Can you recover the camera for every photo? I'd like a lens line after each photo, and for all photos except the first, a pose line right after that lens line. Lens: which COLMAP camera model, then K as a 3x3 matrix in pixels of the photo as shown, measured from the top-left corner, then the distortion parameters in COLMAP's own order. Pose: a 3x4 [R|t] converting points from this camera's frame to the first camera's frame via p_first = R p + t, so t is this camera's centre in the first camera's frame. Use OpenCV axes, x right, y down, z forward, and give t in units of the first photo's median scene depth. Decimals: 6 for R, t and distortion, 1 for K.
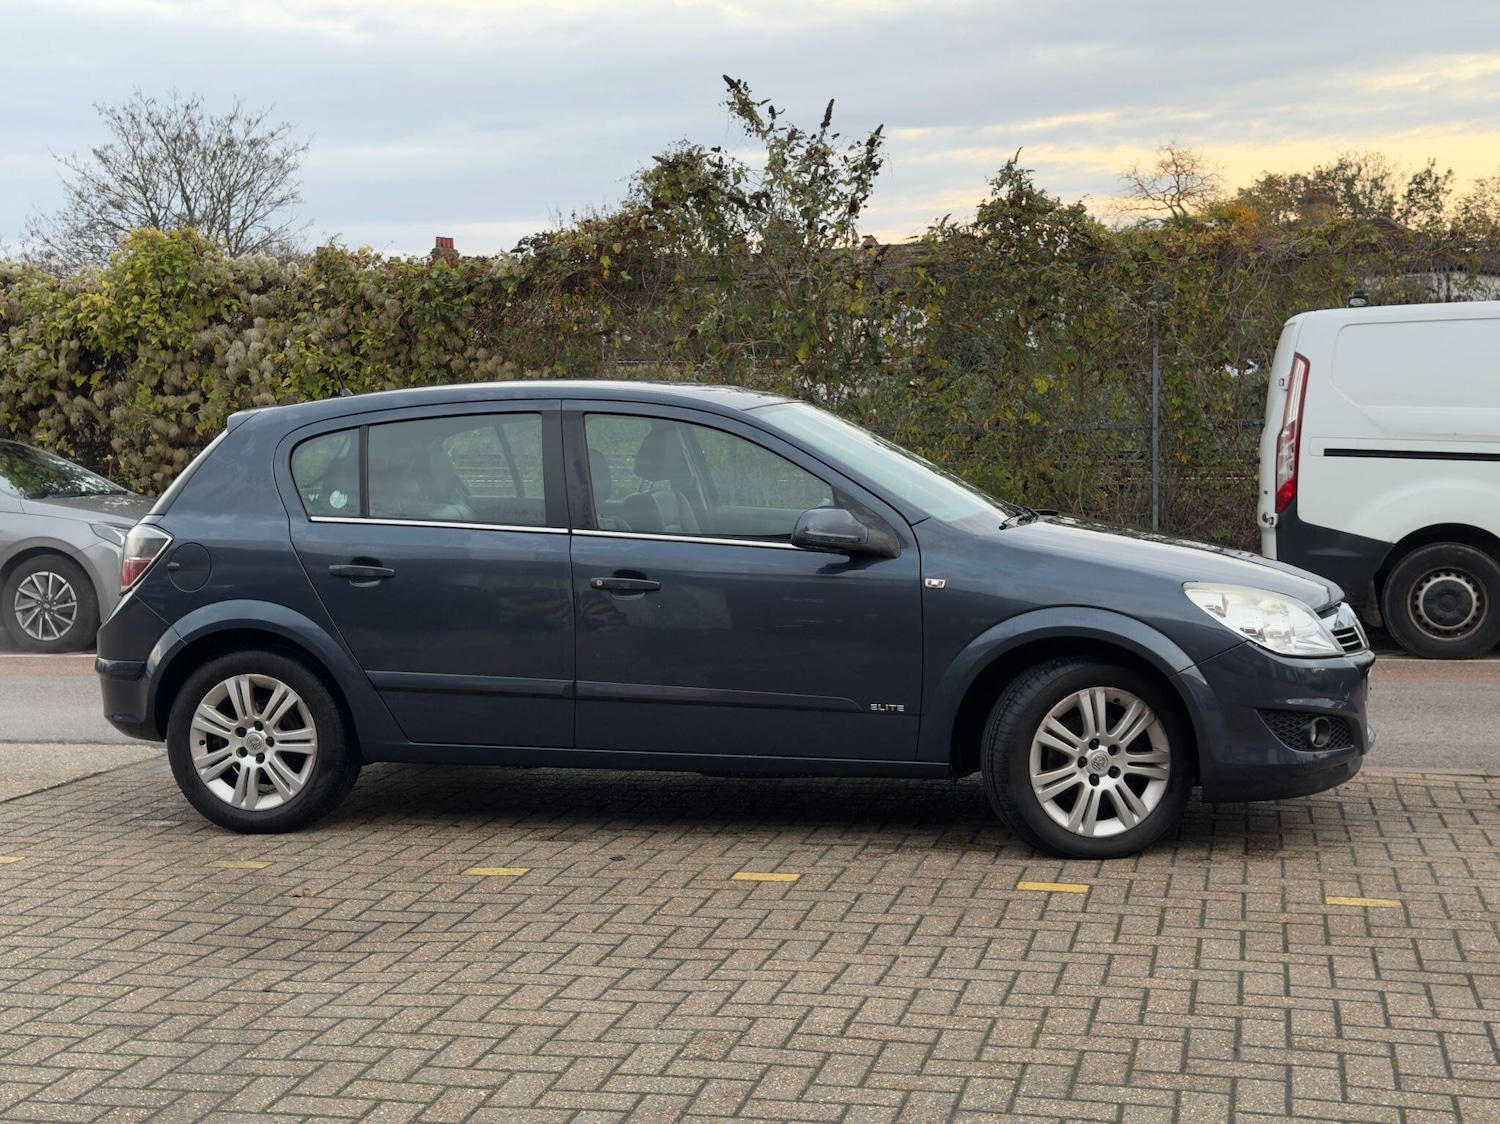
lens RADIAL K [[2141.6, 0, 742.3], [0, 2141.6, 569.1], [0, 0, 1]] dist [0.202373, -0.417726]
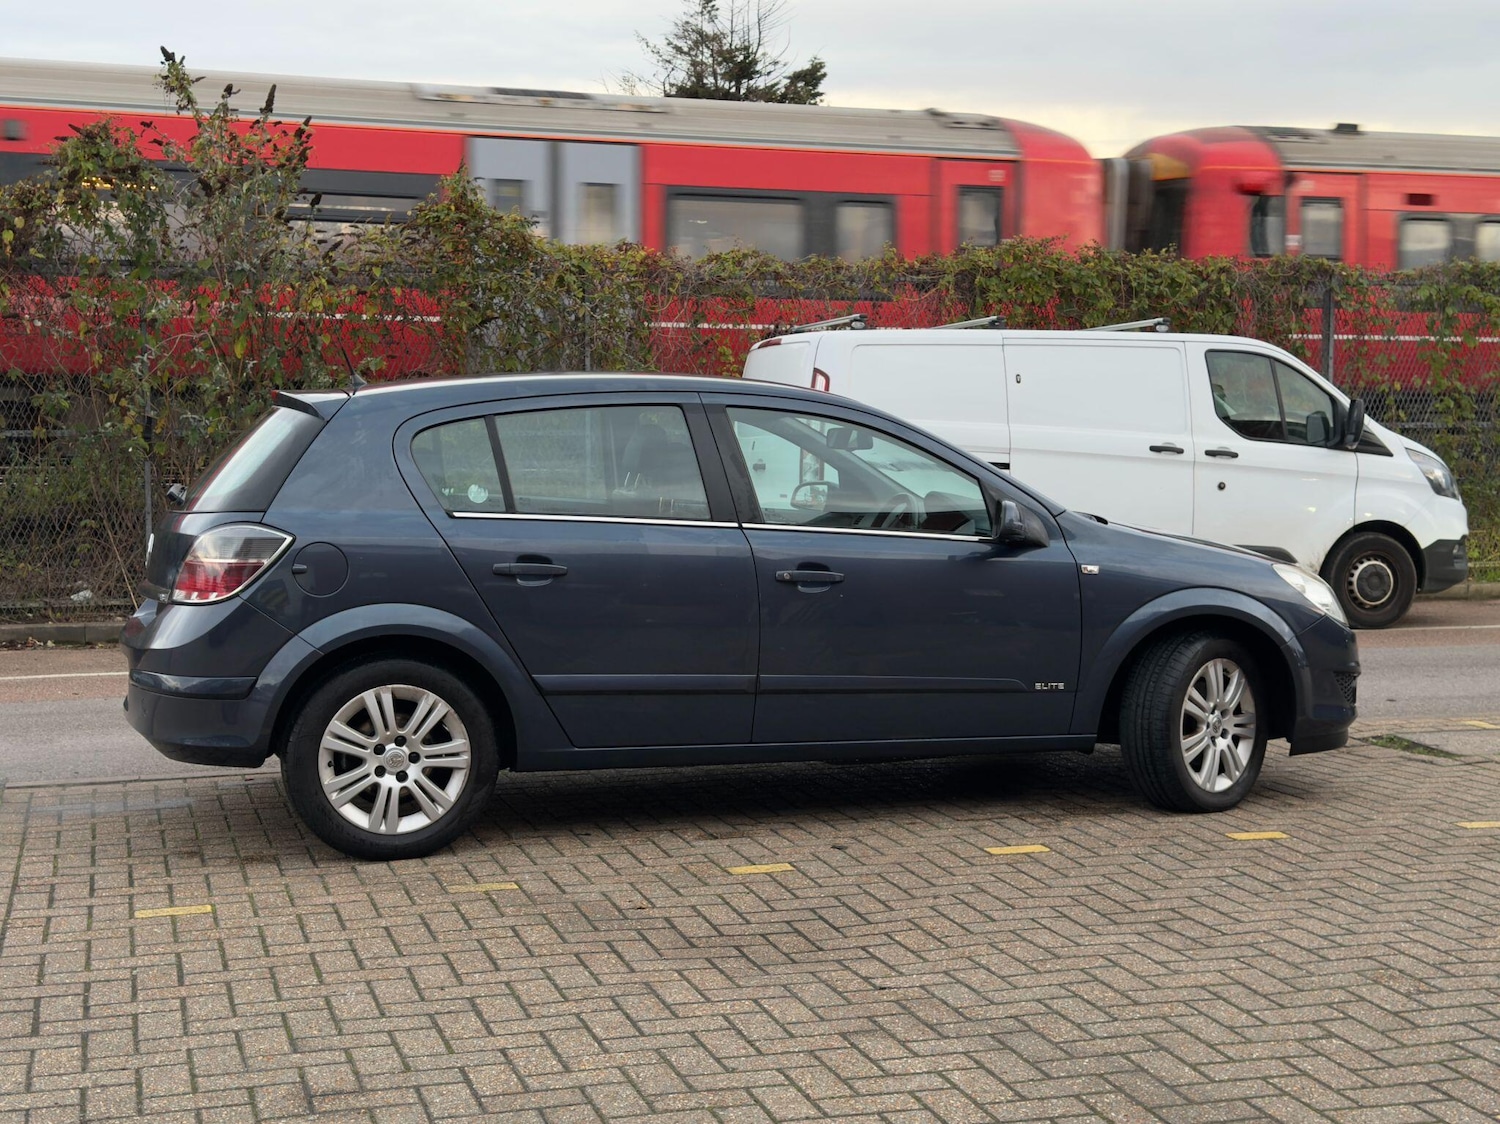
lens RADIAL K [[2141.6, 0, 742.3], [0, 2141.6, 569.1], [0, 0, 1]] dist [0.202373, -0.417726]
pose [[0.858133, -0.017614, 0.513125, -0.596940], [0.020637, 0.999787, -0.000194, 0.002946], [-0.513012, 0.010755, 0.858314, 0.150318]]
